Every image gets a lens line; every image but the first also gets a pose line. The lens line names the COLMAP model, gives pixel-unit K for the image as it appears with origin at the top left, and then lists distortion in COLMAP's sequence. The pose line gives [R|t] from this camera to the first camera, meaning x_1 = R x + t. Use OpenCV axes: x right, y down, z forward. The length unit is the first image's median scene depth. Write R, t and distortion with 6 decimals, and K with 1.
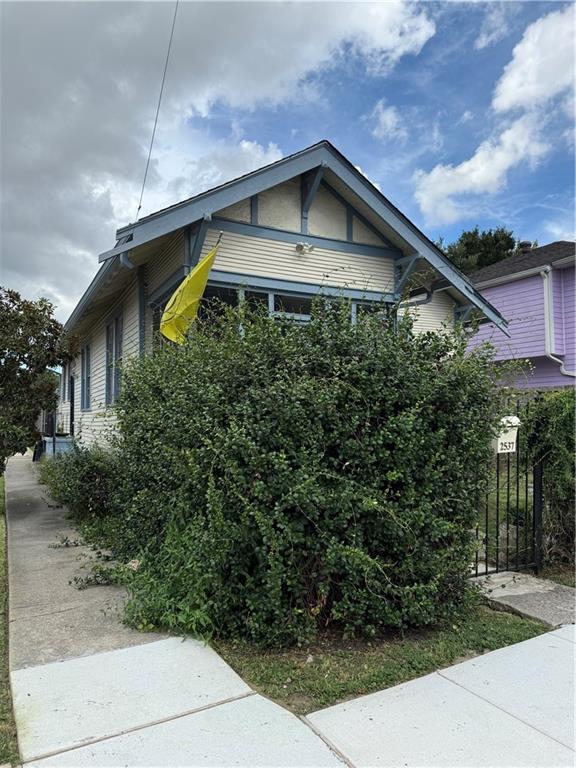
lens RADIAL K [[531.9, 0, 288.0], [0, 531.9, 384.0], [0, 0, 1]] dist [-0.005188, -0.002588]
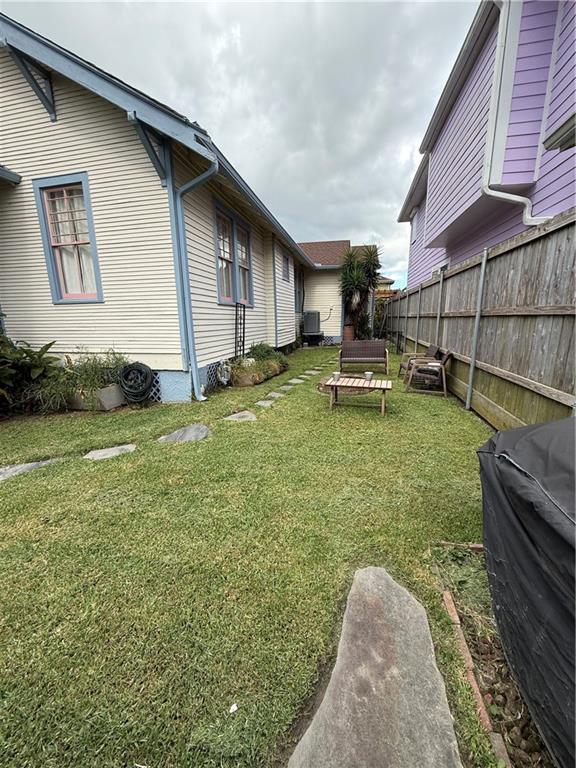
lens RADIAL K [[301.1, 0, 288.0], [0, 301.1, 384.0], [0, 0, 1]] dist [0.000132, 0.000129]
pose [[0.750280, 0.142523, -0.645575, 1.069252], [0.047708, 0.962269, 0.267885, 0.068844], [0.659397, -0.231788, 0.715172, 1.203173]]
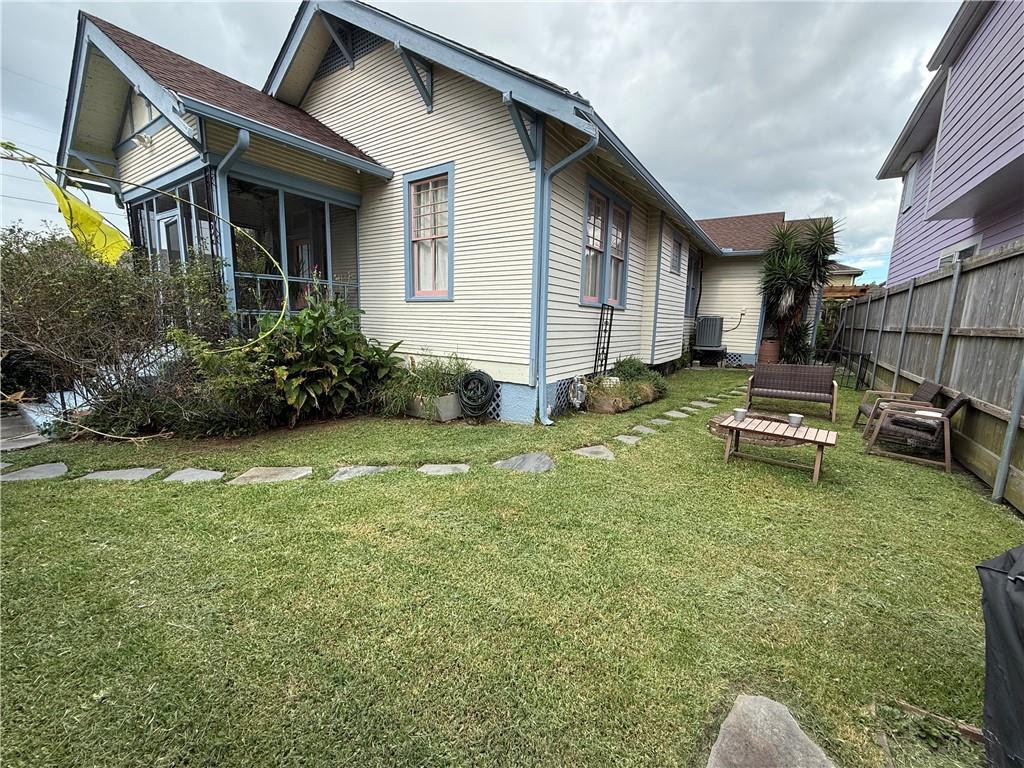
lens RADIAL K [[401.4, 0, 512.0], [0, 401.4, 384.0], [0, 0, 1]] dist [0.000132, 0.000129]
pose [[0.452858, 0.162813, -0.876591, 1.081584], [0.029633, 0.979893, 0.197309, 0.062735], [0.891090, -0.115329, 0.438928, 1.190073]]
